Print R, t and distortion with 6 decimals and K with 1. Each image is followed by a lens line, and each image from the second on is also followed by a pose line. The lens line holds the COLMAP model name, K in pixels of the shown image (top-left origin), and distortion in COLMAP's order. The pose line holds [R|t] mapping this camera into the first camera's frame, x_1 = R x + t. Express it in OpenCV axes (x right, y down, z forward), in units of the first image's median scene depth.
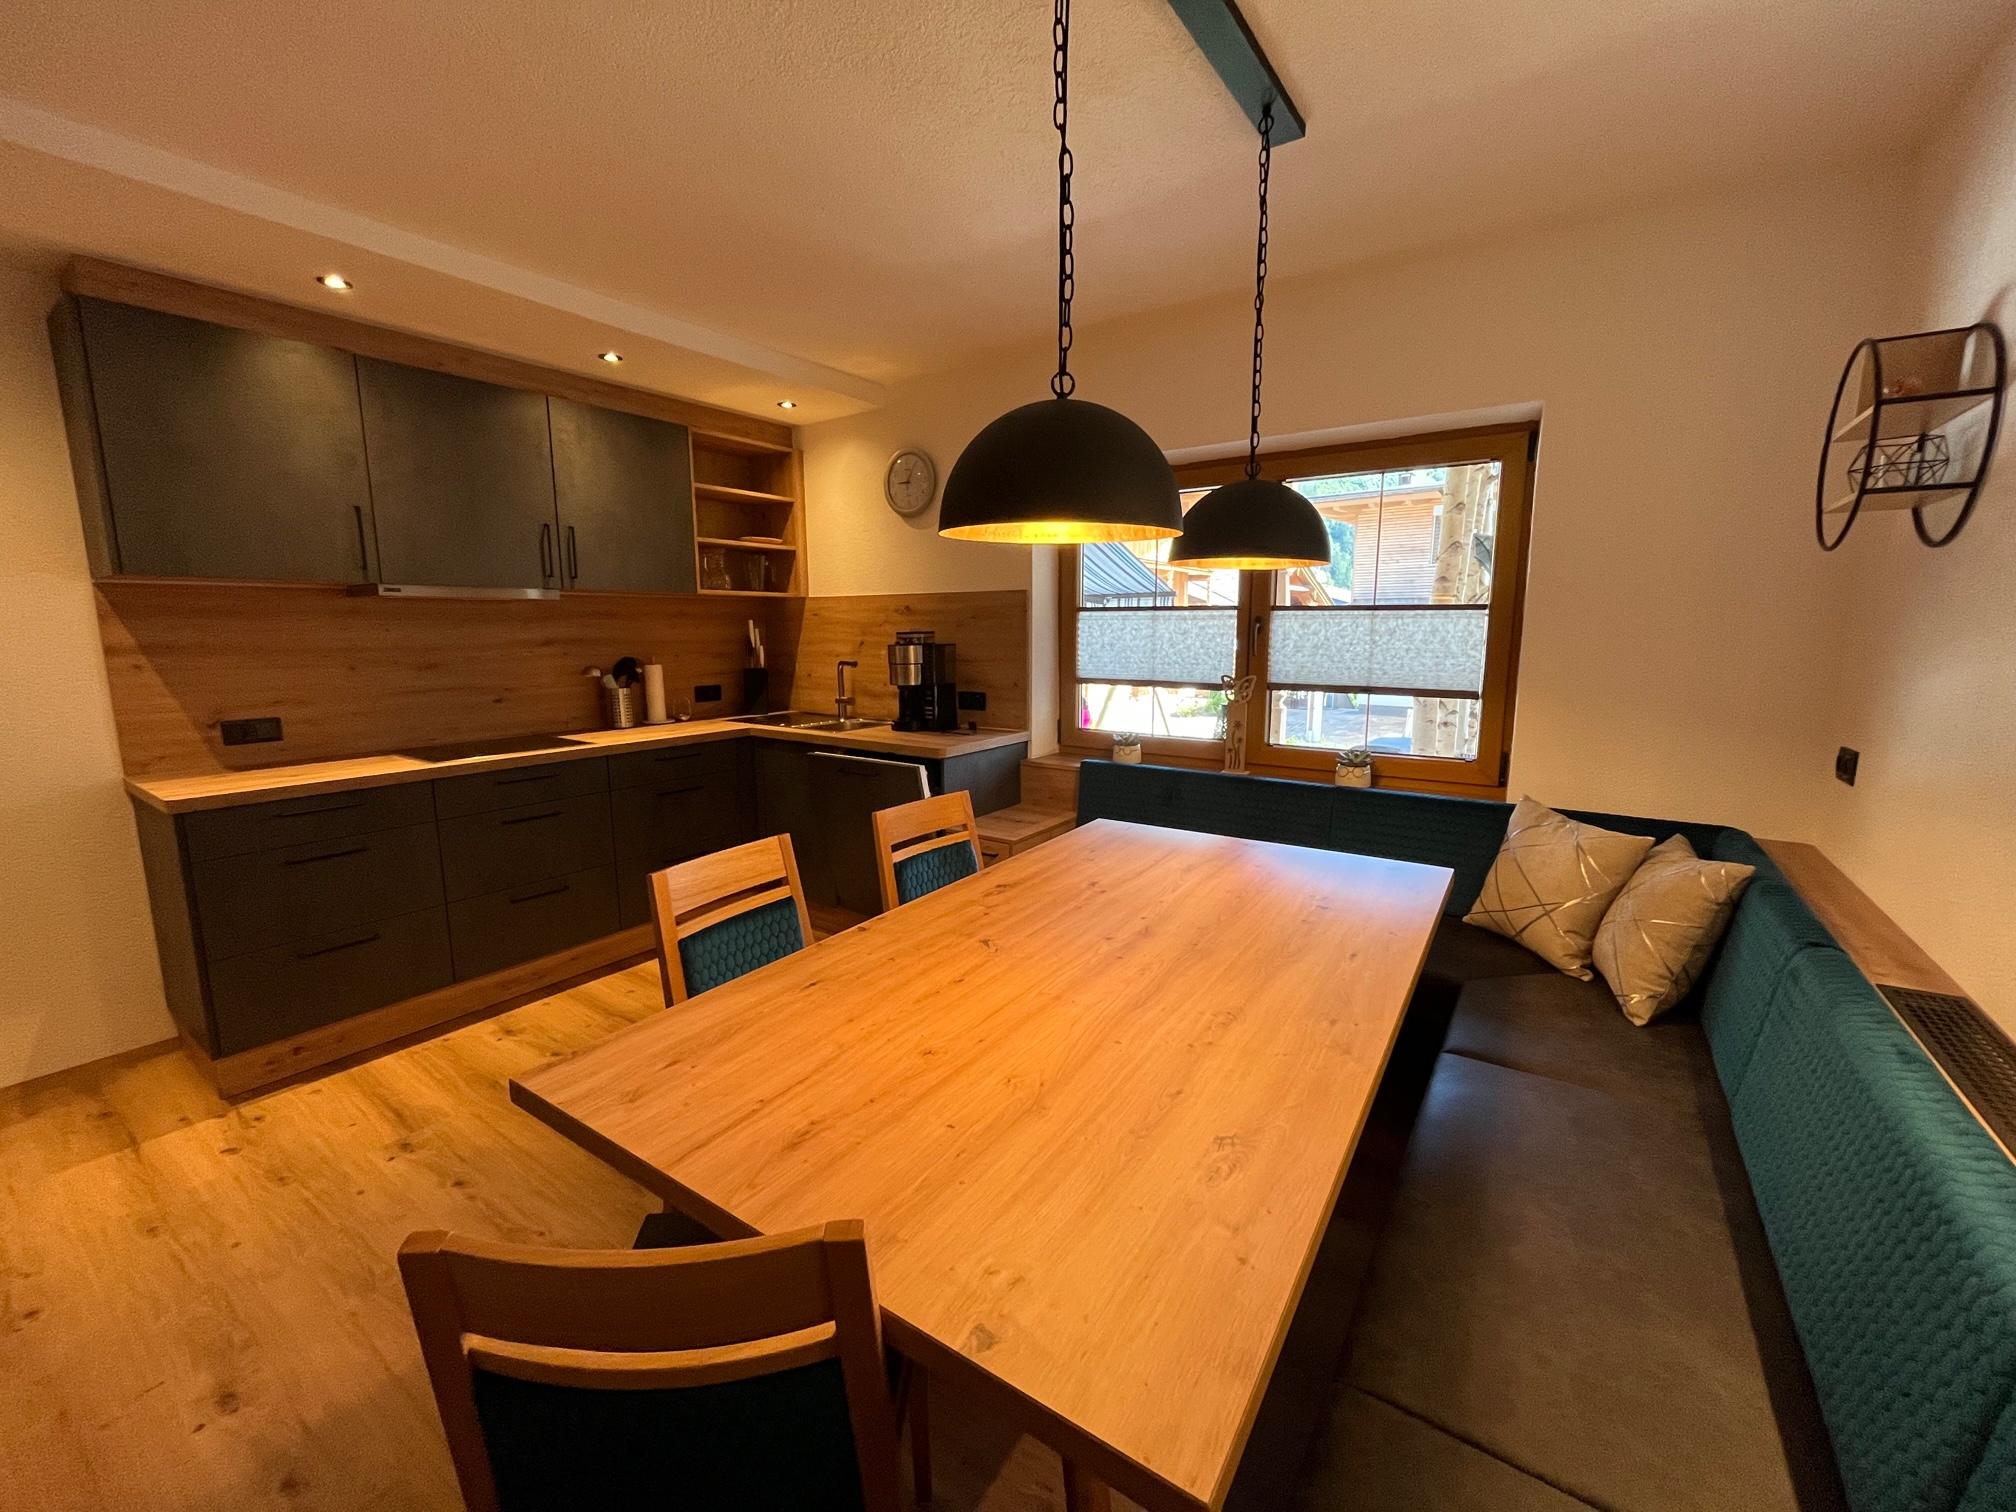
lens RADIAL K [[808.7, 0, 1013.0], [0, 808.7, 748.7], [0, 0, 1]] dist [-0.008118, -0.000346]
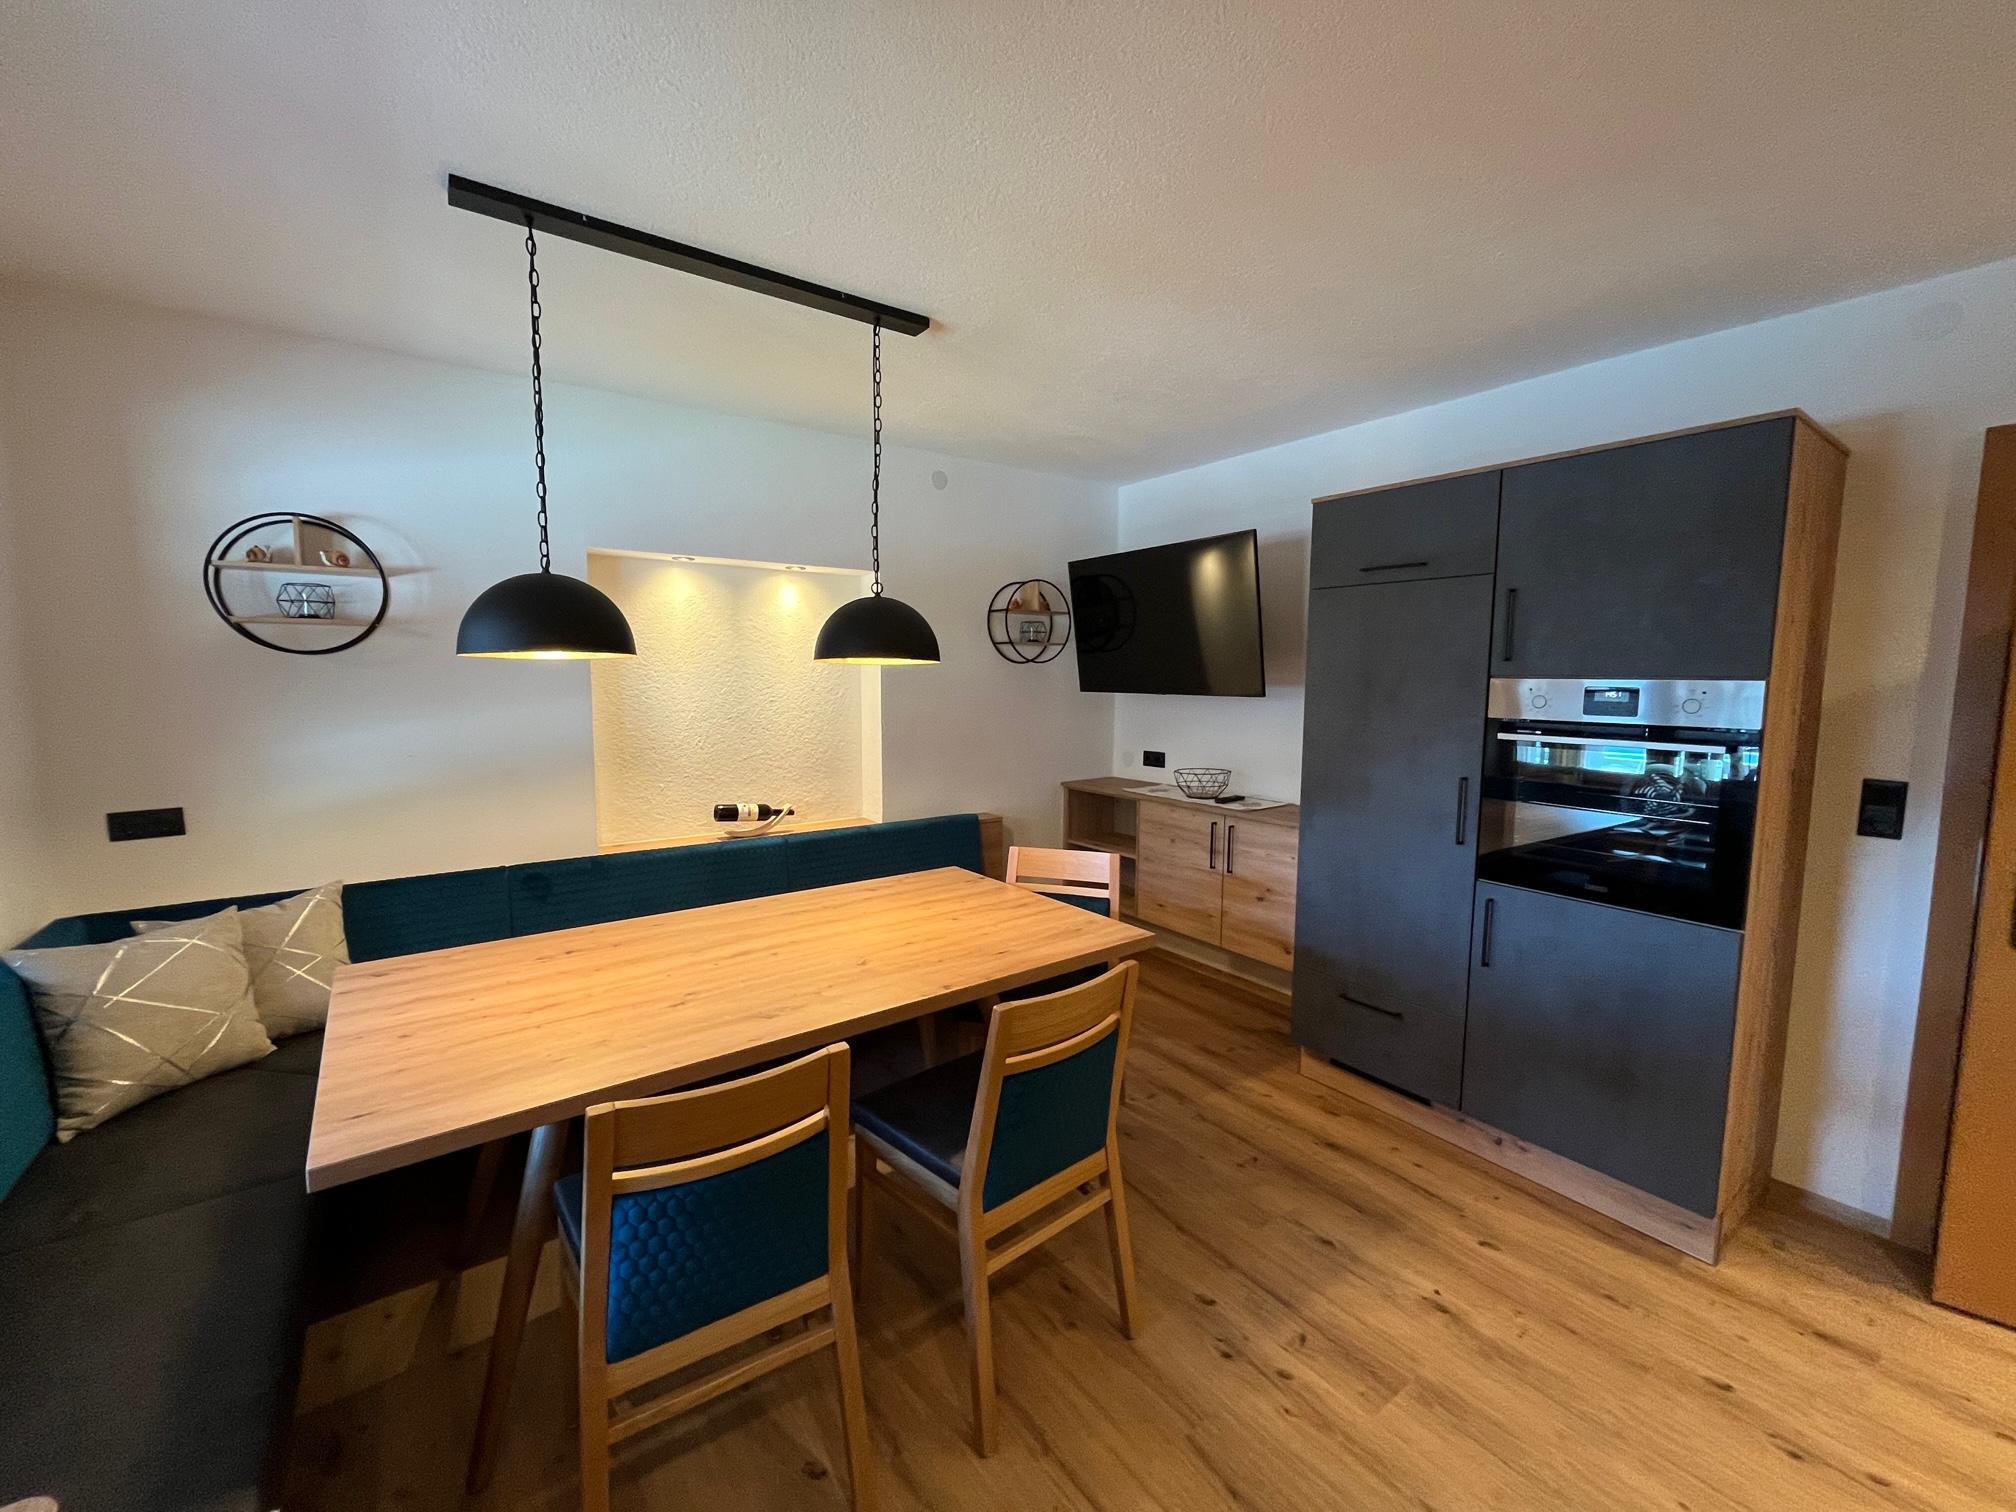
lens RADIAL K [[808.7, 0, 1001.8], [0, 808.7, 752.5], [0, 0, 1]] dist [-0.008118, -0.000346]
pose [[-0.940401, -0.036234, 0.338130, -0.733623], [0.048922, 0.969550, 0.239959, -0.415744], [-0.336529, 0.242200, -0.909993, 2.247130]]
